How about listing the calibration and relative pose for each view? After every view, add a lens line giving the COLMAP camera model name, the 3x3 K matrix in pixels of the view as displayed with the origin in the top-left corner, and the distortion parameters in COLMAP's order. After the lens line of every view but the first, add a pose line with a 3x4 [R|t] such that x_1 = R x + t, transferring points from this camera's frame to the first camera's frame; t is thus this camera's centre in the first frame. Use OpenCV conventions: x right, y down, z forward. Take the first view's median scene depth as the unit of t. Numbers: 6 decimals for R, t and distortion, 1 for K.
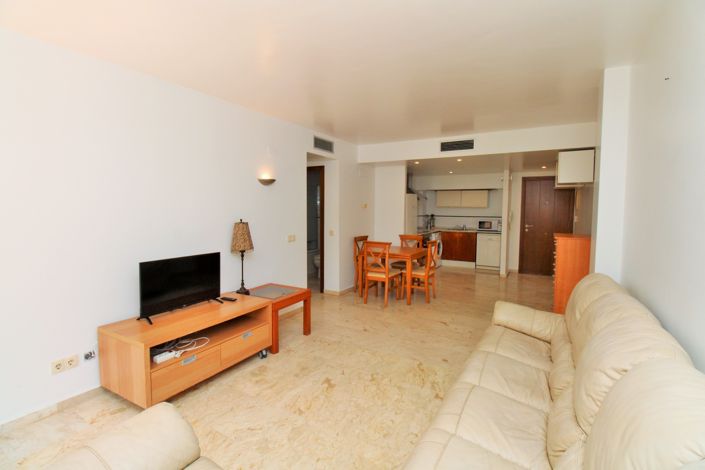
lens RADIAL K [[331.2, 0, 351.4], [0, 331.2, 227.2], [0, 0, 1]] dist [-0.001842, -0.000578]
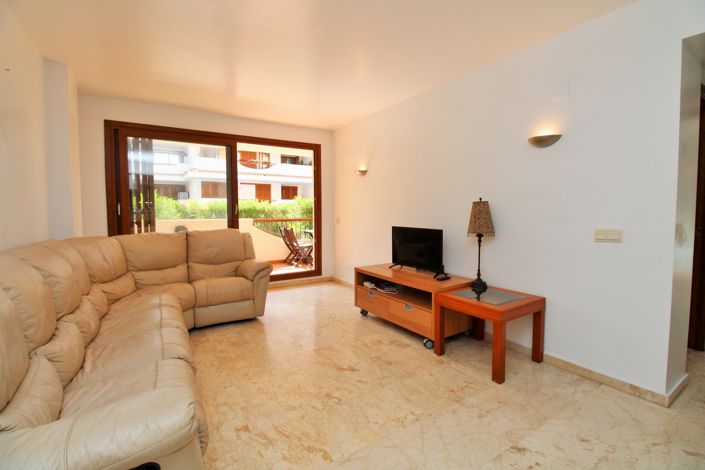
lens RADIAL K [[320.6, 0, 352.7], [0, 320.6, 225.4], [0, 0, 1]] dist [0.000078, -0.000044]
pose [[-0.451060, 0.039056, -0.891639, 0.396297], [-0.056834, 0.995757, 0.072367, 0.003884], [0.890682, 0.083318, -0.446926, 0.774764]]
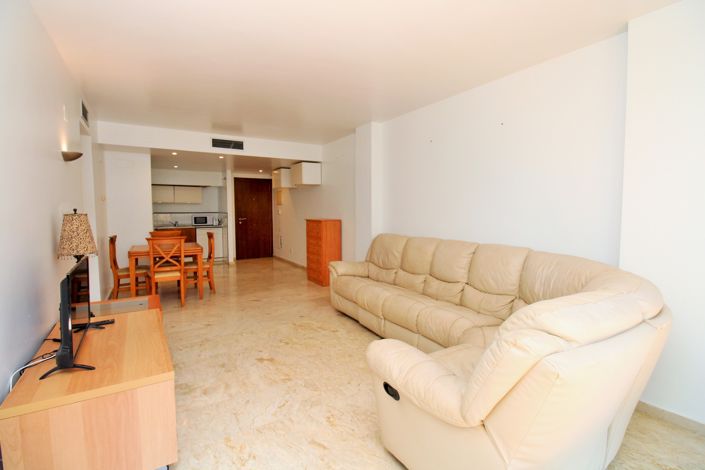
lens RADIAL K [[331.2, 0, 351.4], [0, 331.2, 227.2], [0, 0, 1]] dist [-0.001842, -0.000578]
pose [[0.465922, -0.055158, 0.883105, -0.476942], [0.060046, 0.997725, 0.030637, 0.018875], [-0.882786, 0.038752, 0.468174, 0.138699]]
